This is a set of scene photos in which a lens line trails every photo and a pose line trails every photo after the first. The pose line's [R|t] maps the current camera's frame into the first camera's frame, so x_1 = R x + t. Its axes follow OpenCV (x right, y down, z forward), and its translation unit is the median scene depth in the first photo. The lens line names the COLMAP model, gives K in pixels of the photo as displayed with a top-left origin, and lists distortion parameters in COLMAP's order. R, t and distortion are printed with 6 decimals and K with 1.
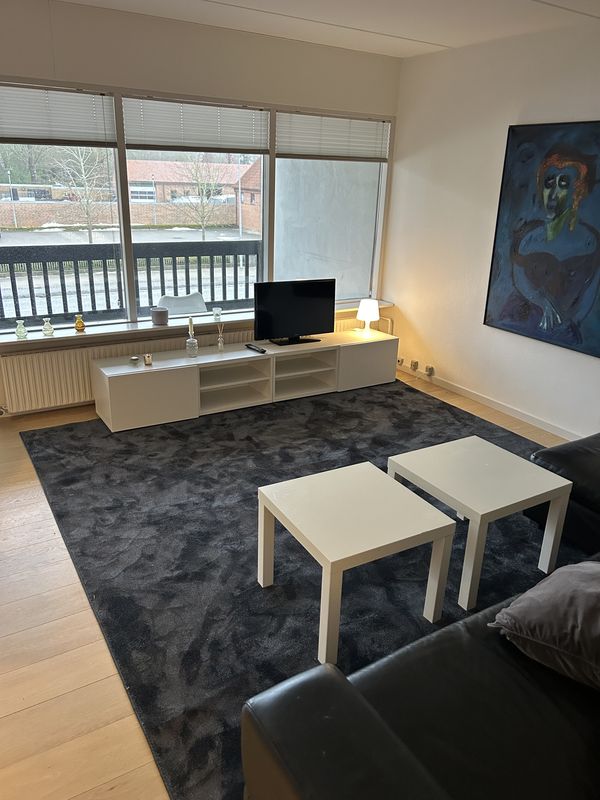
lens RADIAL K [[607.0, 0, 296.7], [0, 607.0, 401.9], [0, 0, 1]] dist [0.076475, -0.074433]
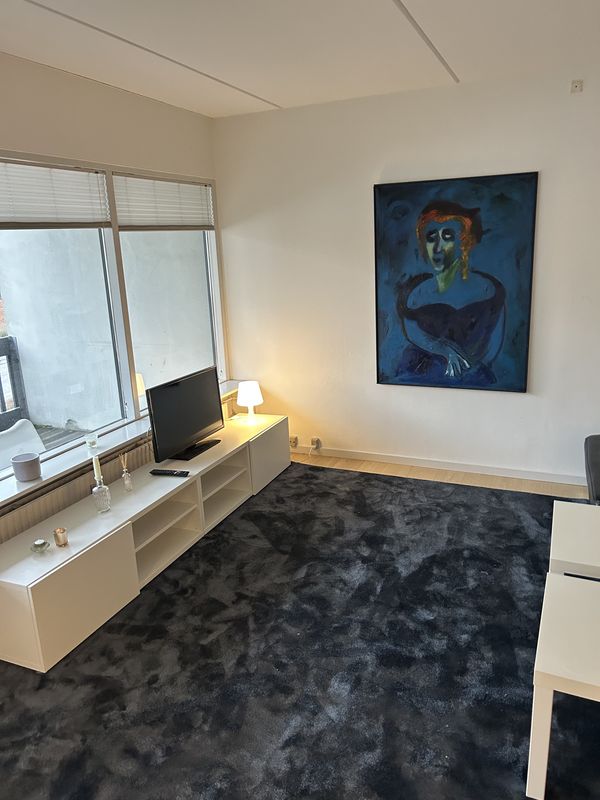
lens RADIAL K [[607.0, 0, 299.9], [0, 607.0, 400.5], [0, 0, 1]] dist [0.076475, -0.074433]
pose [[0.816040, -0.215060, 0.536496, -0.339906], [0.267278, 0.963404, -0.020353, -0.123032], [-0.512486, 0.160003, 0.843657, 0.279937]]
